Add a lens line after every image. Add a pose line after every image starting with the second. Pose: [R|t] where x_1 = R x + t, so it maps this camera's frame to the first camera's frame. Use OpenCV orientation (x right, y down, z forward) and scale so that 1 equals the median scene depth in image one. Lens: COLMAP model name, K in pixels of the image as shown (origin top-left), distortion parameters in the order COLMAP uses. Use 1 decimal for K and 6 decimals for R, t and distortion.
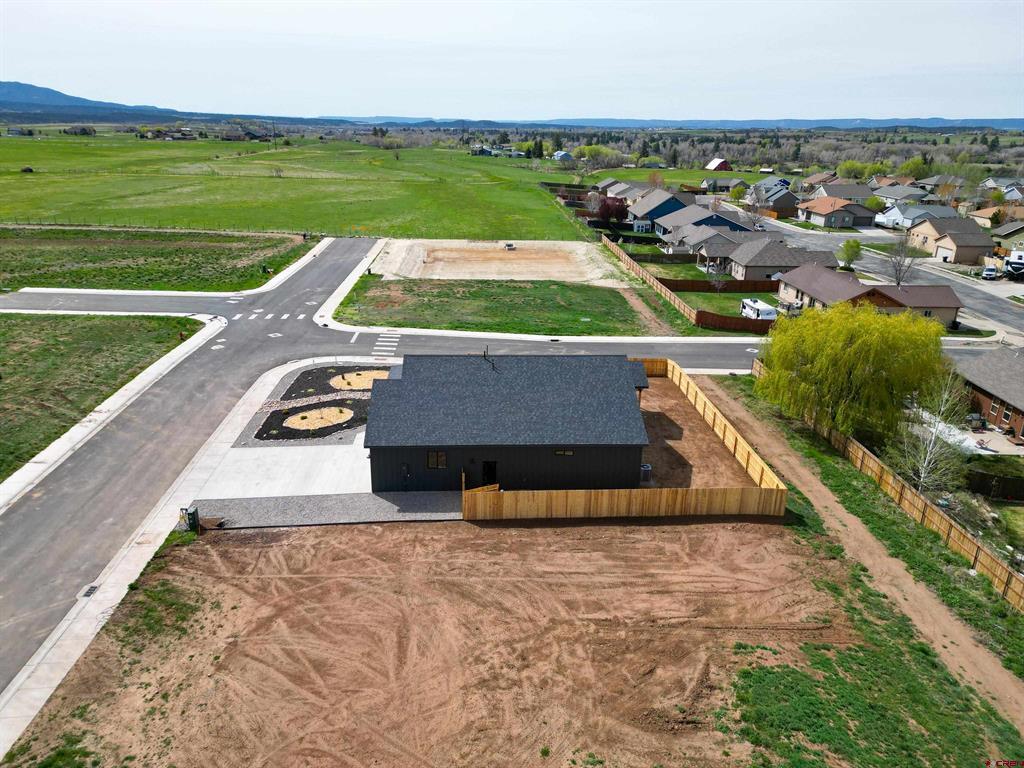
lens RADIAL K [[713.8, 0, 510.5], [0, 713.8, 382.4], [0, 0, 1]] dist [0.088384, -0.090904]
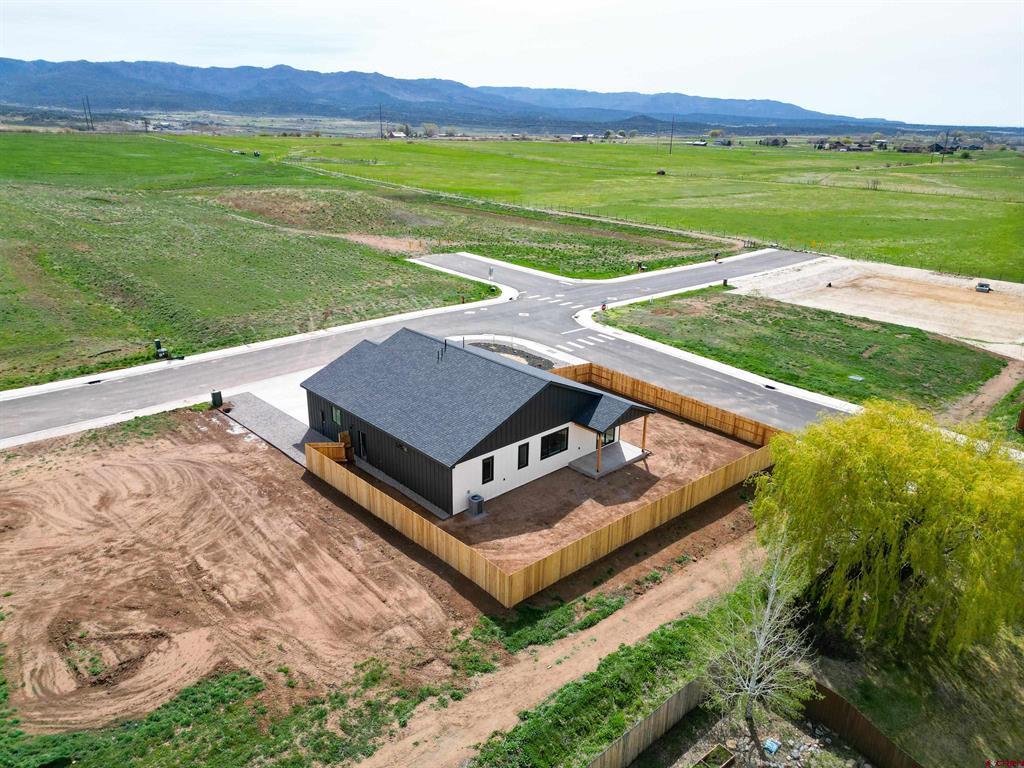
lens RADIAL K [[713.8, 0, 510.5], [0, 713.8, 382.4], [0, 0, 1]] dist [0.088384, -0.090904]
pose [[0.636034, 0.257222, -0.727528, 0.586269], [-0.268277, 0.957705, 0.104064, -0.087963], [0.723525, 0.128991, 0.678140, 0.292278]]
